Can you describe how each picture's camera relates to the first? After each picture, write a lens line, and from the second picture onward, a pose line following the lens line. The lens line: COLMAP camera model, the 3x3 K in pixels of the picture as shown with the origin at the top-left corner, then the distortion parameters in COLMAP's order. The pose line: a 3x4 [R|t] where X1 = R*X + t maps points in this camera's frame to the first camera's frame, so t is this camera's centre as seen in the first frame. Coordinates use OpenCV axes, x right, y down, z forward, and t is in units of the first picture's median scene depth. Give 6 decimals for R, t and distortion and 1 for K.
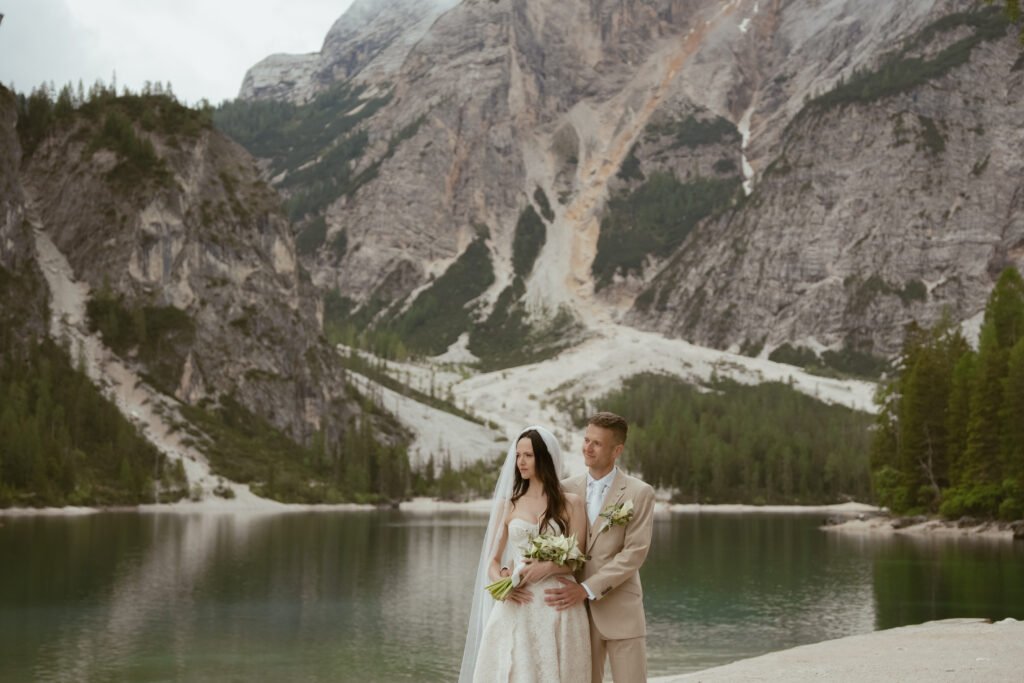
lens RADIAL K [[1705.1, 0, 536.7], [0, 1705.1, 362.7], [0, 0, 1]] dist [0.150837, 0.227917]
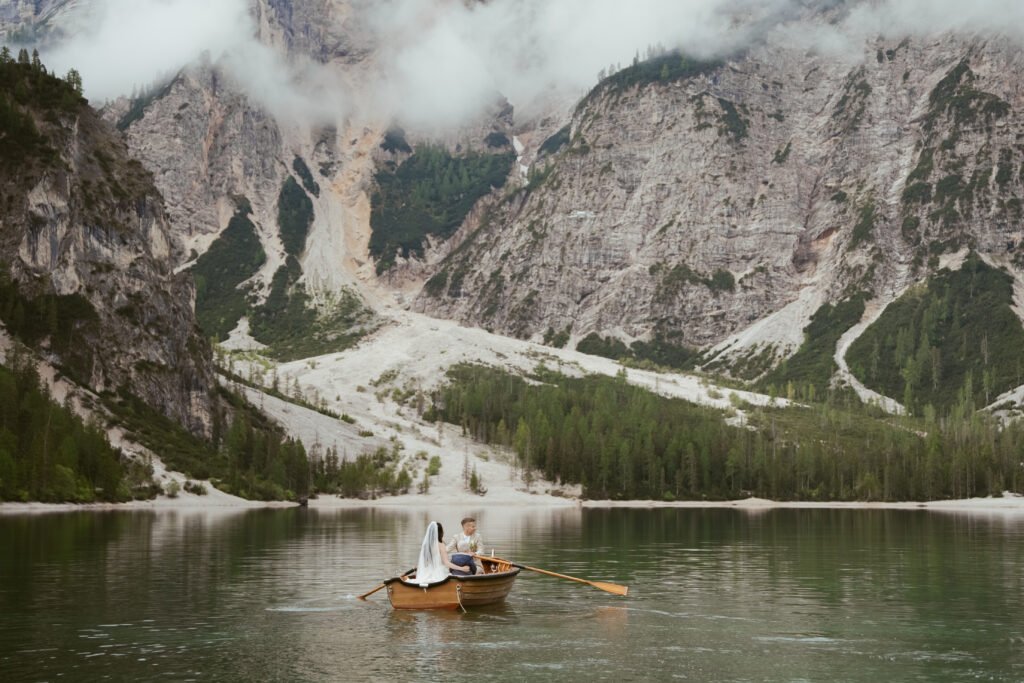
lens RADIAL K [[1956.1, 0, 511.7], [0, 1956.1, 345.6], [0, 0, 1]] dist [0.177554, 1.264882]
pose [[0.983363, 0.010592, 0.181344, -0.093145], [-0.010761, 0.999942, -0.000051, -0.003793], [-0.181335, -0.001901, 0.983420, -0.064434]]
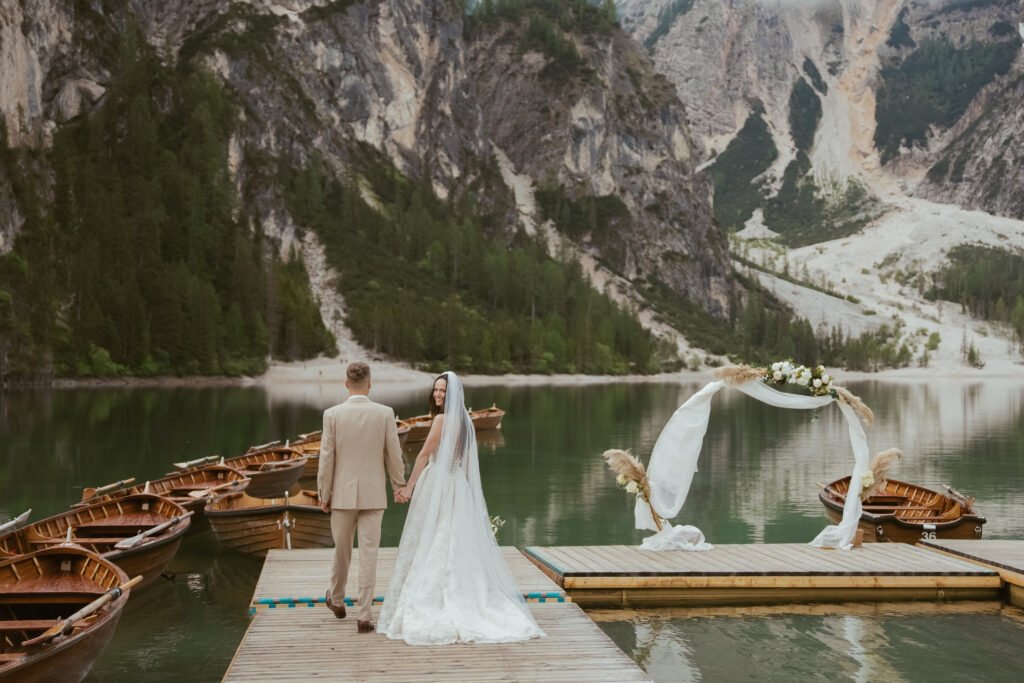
lens RADIAL K [[1762.4, 0, 508.1], [0, 1762.4, 367.2], [0, 0, 1]] dist [0.145645, 0.324264]
pose [[0.995360, -0.007250, -0.095948, -0.091483], [0.014540, 0.997040, 0.075499, -0.005062], [0.095116, -0.076544, 0.992519, -0.073557]]
